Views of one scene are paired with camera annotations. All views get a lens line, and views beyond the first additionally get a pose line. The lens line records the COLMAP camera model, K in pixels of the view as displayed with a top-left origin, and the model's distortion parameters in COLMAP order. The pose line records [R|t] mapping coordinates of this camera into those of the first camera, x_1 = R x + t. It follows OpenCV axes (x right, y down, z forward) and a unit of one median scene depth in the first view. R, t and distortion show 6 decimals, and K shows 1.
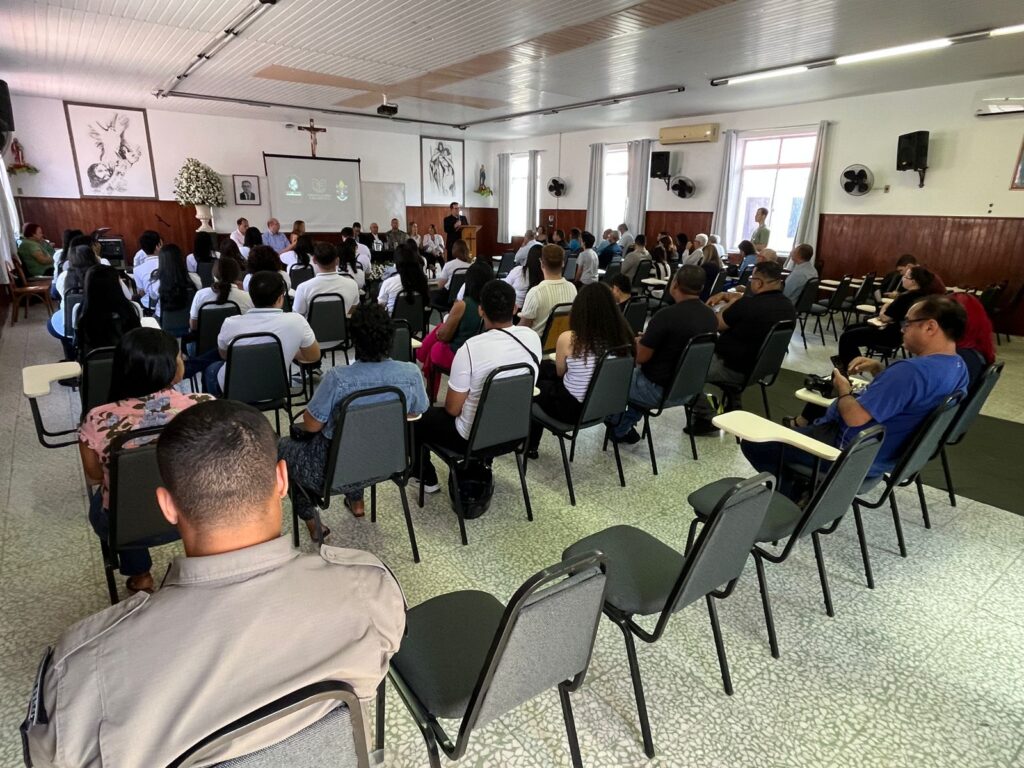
lens RADIAL K [[584.8, 0, 512.0], [0, 584.8, 384.0], [0, 0, 1]] dist [-0.001623, -0.000166]
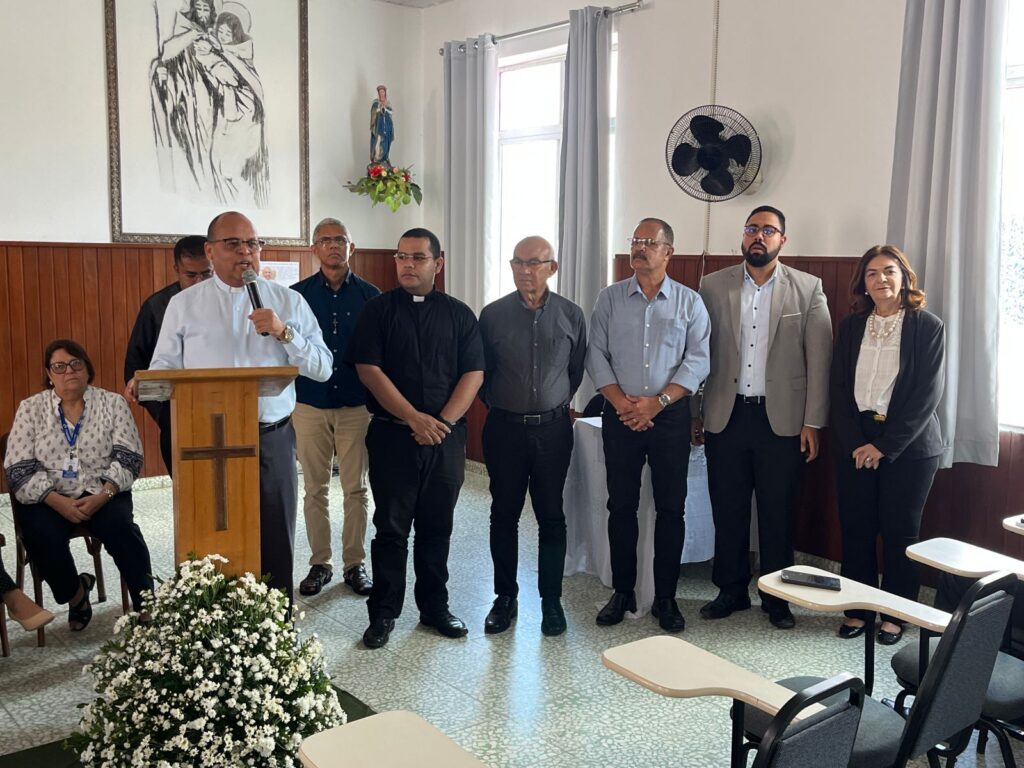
lens RADIAL K [[1069.5, 0, 512.0], [0, 1069.5, 384.0], [0, 0, 1]] dist [0.018849, 0.023201]
pose [[0.999951, -0.003219, 0.009397, 0.002122], [0.004736, 0.986084, -0.166183, -0.234486], [-0.008732, 0.166219, 0.986050, 0.776213]]
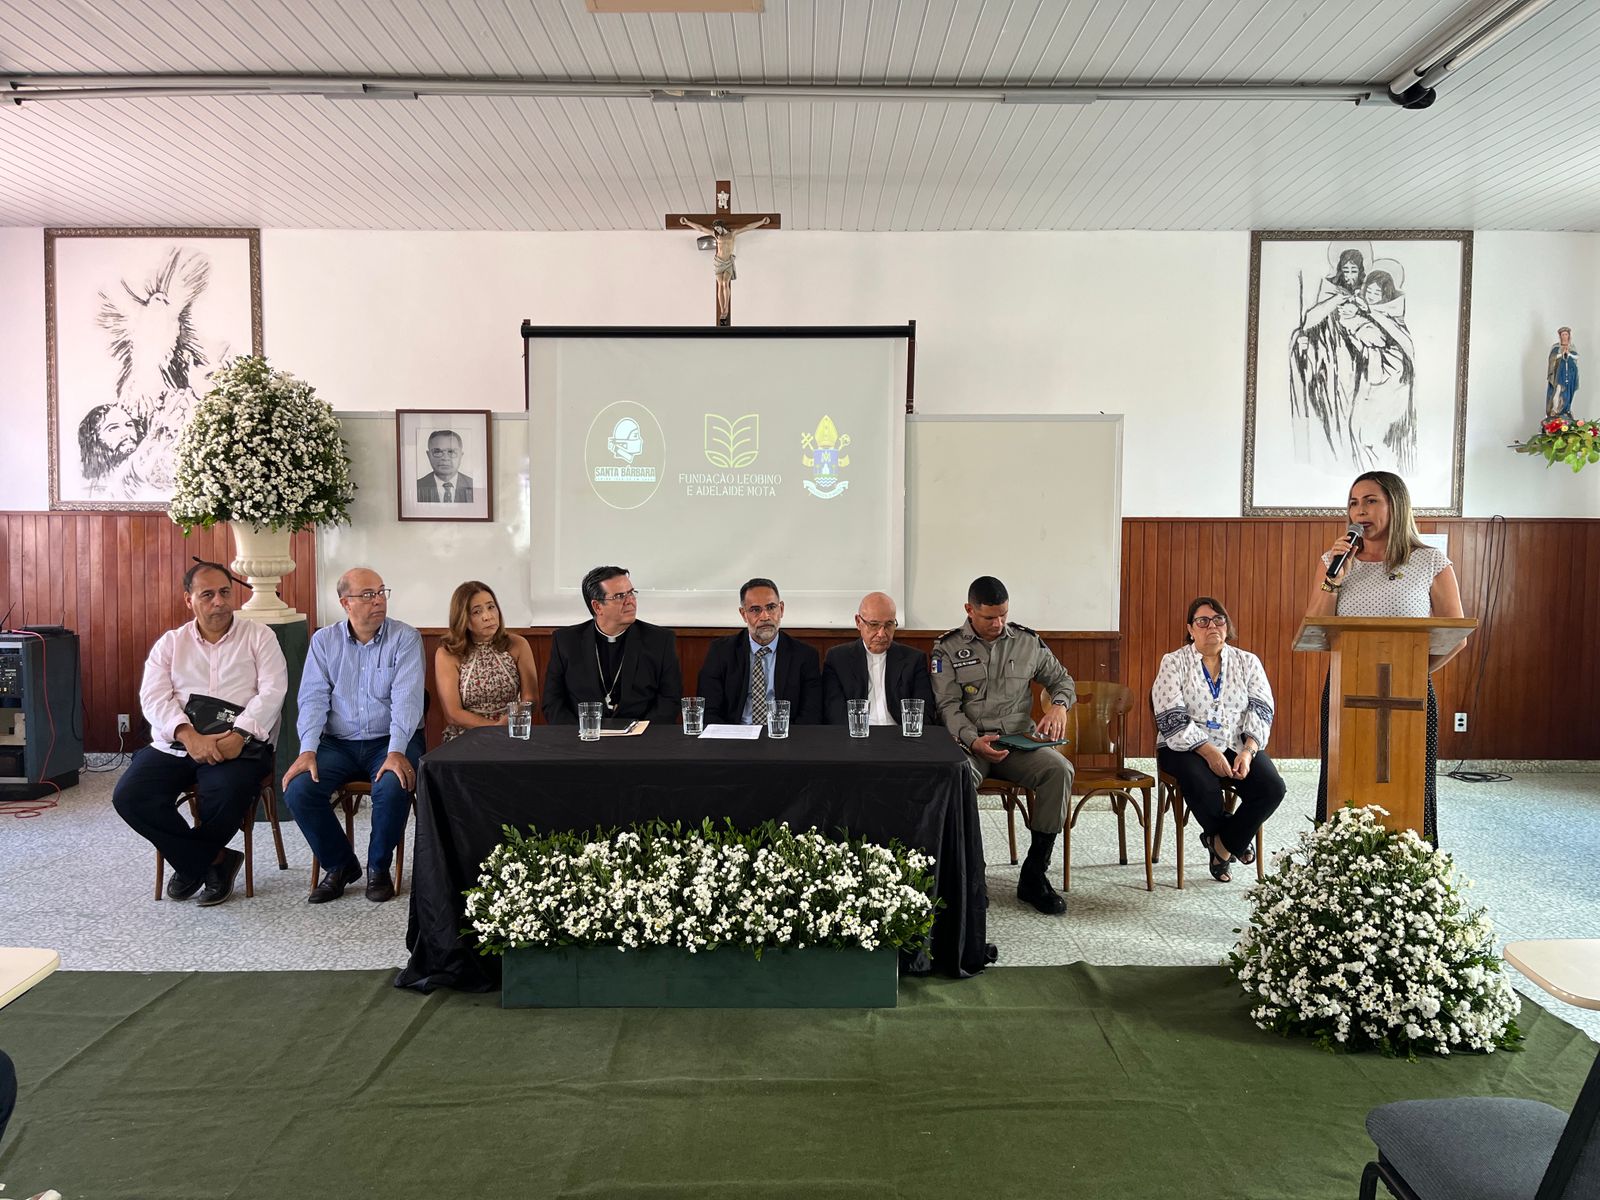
lens RADIAL K [[1170.0, 0, 842.7], [0, 1170.0, 618.6], [0, 0, 1]] dist [0.081630, -0.107920]
pose [[0.805907, 0.022471, -0.591616, -0.003983], [-0.157499, 0.971408, -0.177650, -0.207178], [0.570709, 0.236349, 0.786404, 0.727477]]
